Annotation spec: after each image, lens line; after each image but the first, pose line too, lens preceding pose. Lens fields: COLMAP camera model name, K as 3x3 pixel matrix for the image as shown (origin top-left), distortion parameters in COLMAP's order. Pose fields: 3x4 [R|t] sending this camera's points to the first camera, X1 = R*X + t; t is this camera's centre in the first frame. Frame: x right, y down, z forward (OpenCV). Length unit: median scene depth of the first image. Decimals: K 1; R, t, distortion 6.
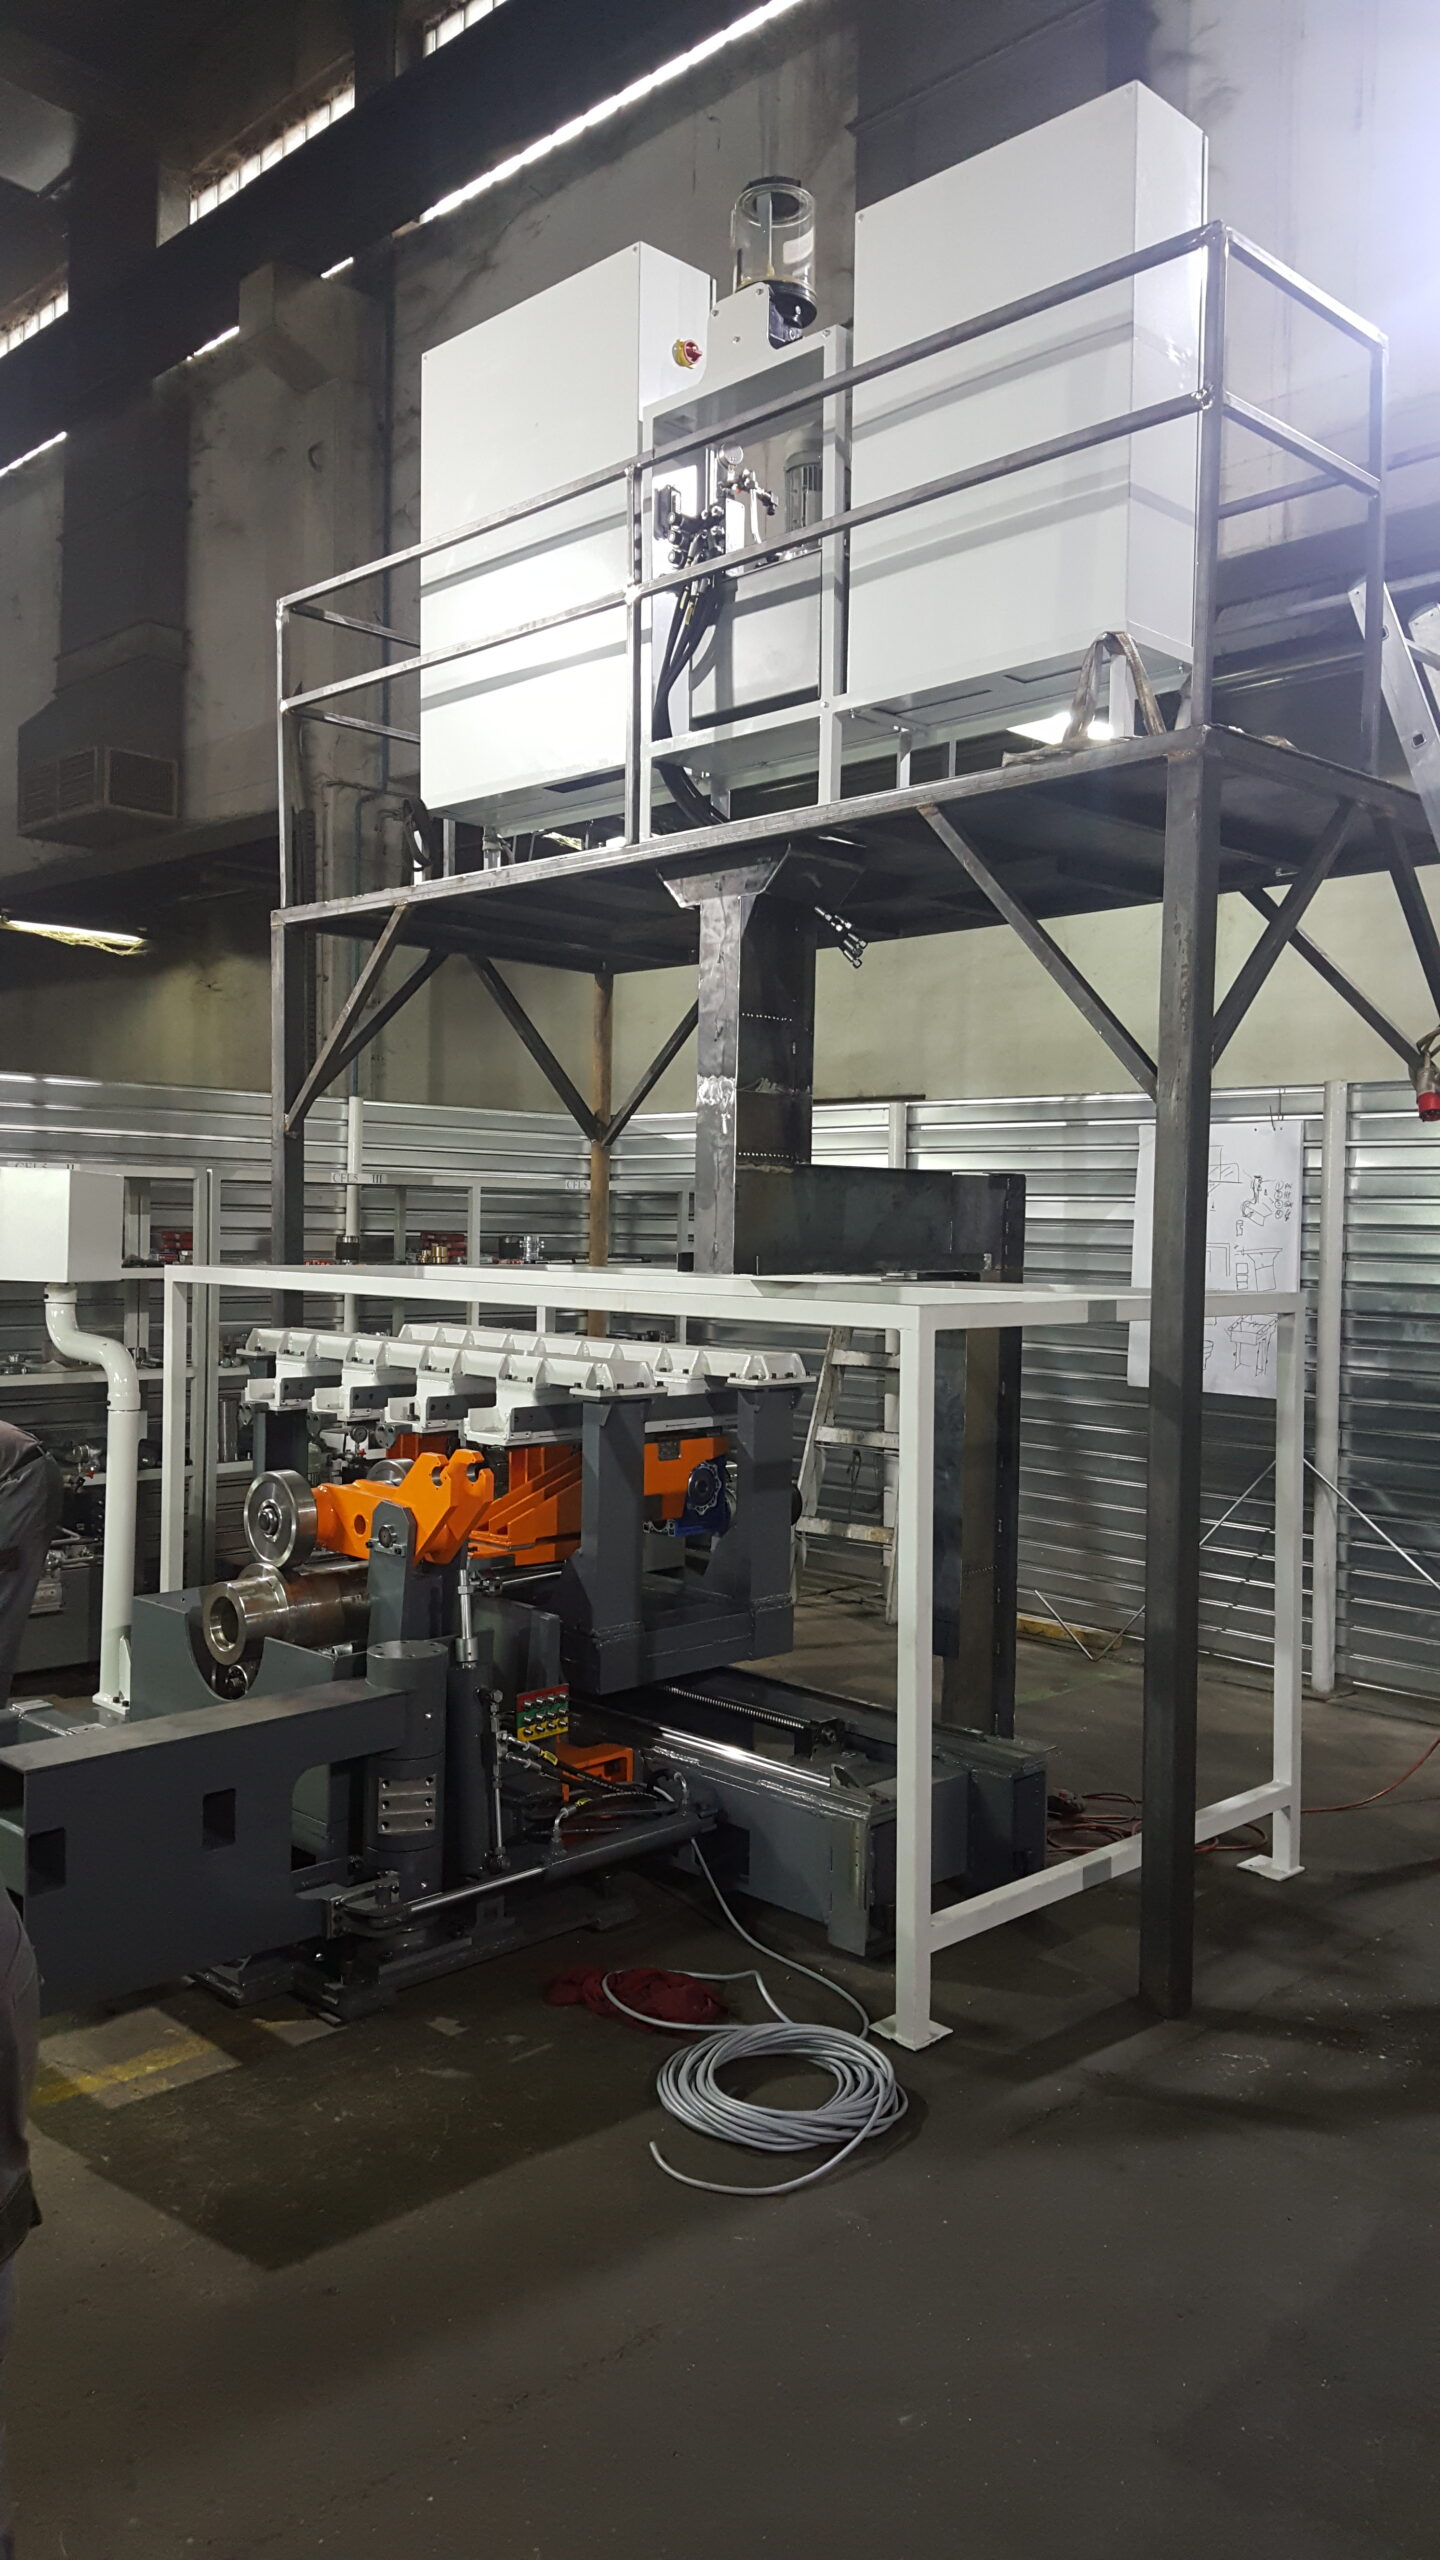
lens RADIAL K [[1877.1, 0, 684.3], [0, 1877.1, 1281.5], [0, 0, 1]] dist [0.155025, -0.224936]
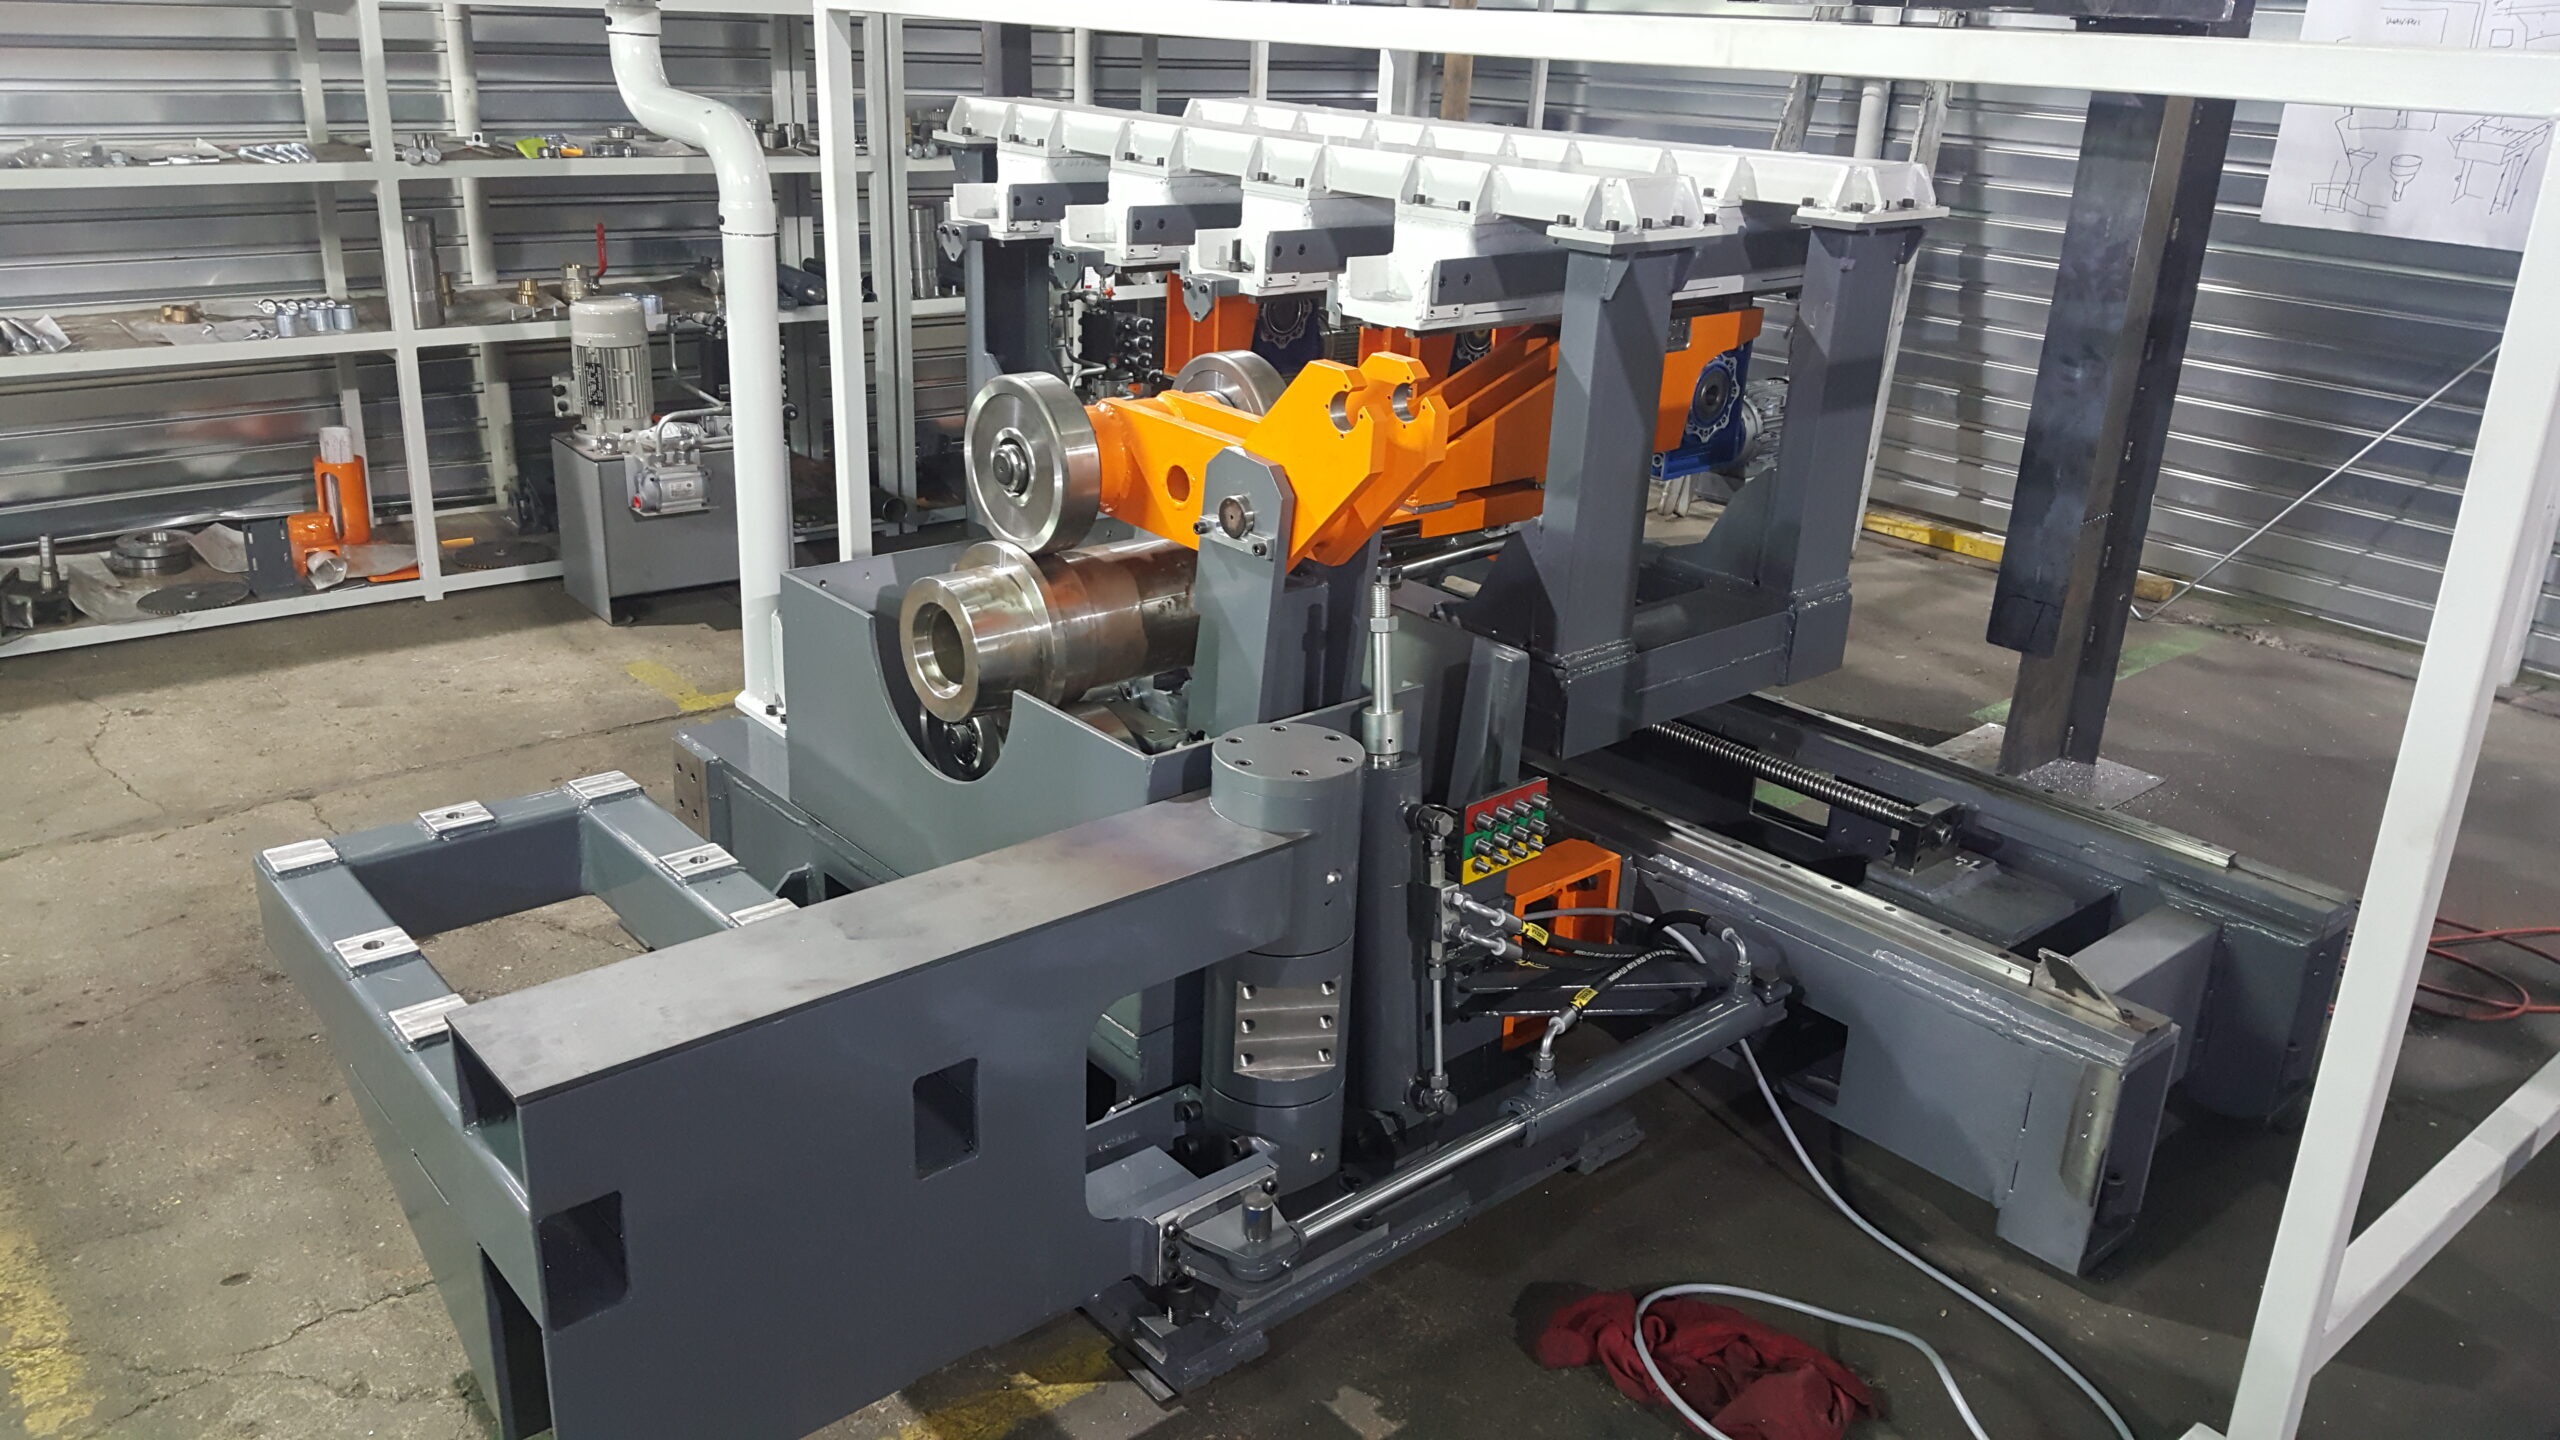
lens RADIAL K [[1877.1, 0, 1268.8], [0, 1877.1, 705.6], [0, 0, 1]] dist [0.155025, -0.224936]
pose [[0.997785, 0.043220, -0.050576, -0.103704], [-0.025021, 0.948205, 0.316671, 0.016518], [0.061643, -0.314704, 0.947186, 0.423631]]
